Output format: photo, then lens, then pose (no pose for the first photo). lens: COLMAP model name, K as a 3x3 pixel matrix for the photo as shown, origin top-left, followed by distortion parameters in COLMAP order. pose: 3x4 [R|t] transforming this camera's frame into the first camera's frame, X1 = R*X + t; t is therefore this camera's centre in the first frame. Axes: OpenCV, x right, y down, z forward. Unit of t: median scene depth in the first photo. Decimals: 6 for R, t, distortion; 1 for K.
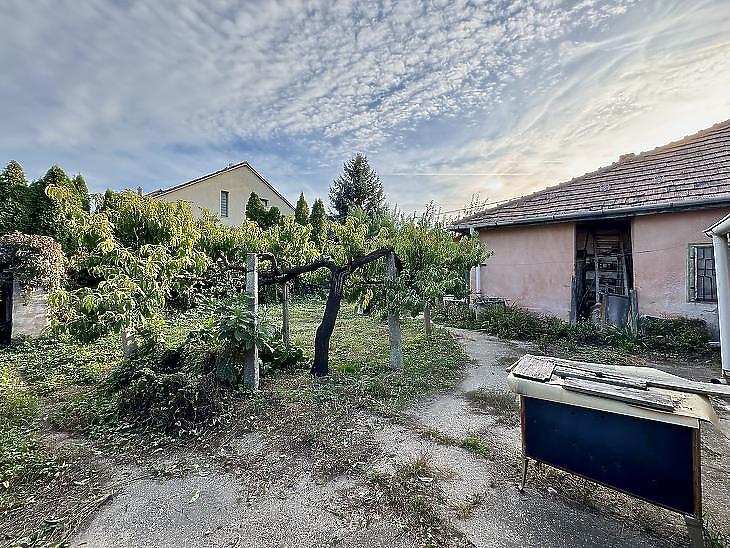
lens RADIAL K [[333.7, 0, 365.0], [0, 333.7, 274.0], [0, 0, 1]] dist [0.001001, 0.000162]
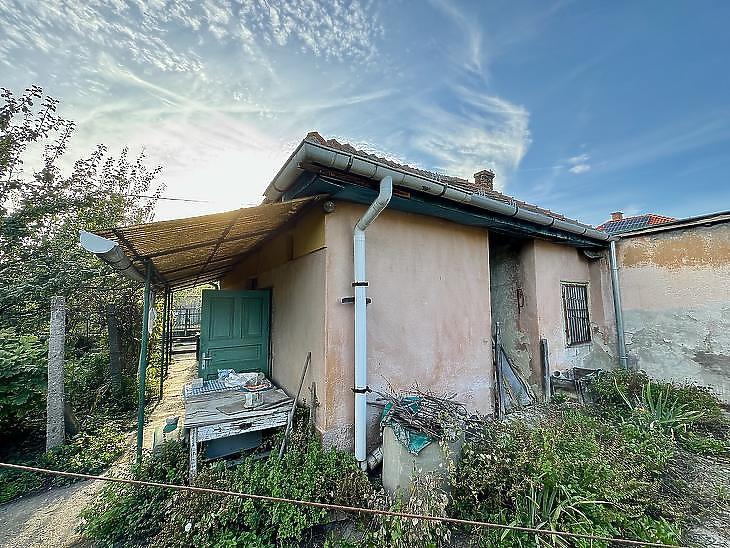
lens RADIAL K [[333.7, 0, 365.0], [0, 333.7, 274.0], [0, 0, 1]] dist [0.001001, 0.000162]
pose [[0.295819, 0.105374, 0.949414, 0.022953], [0.020732, 0.992955, -0.116667, -0.014111], [-0.955019, 0.054195, 0.291550, 0.949701]]
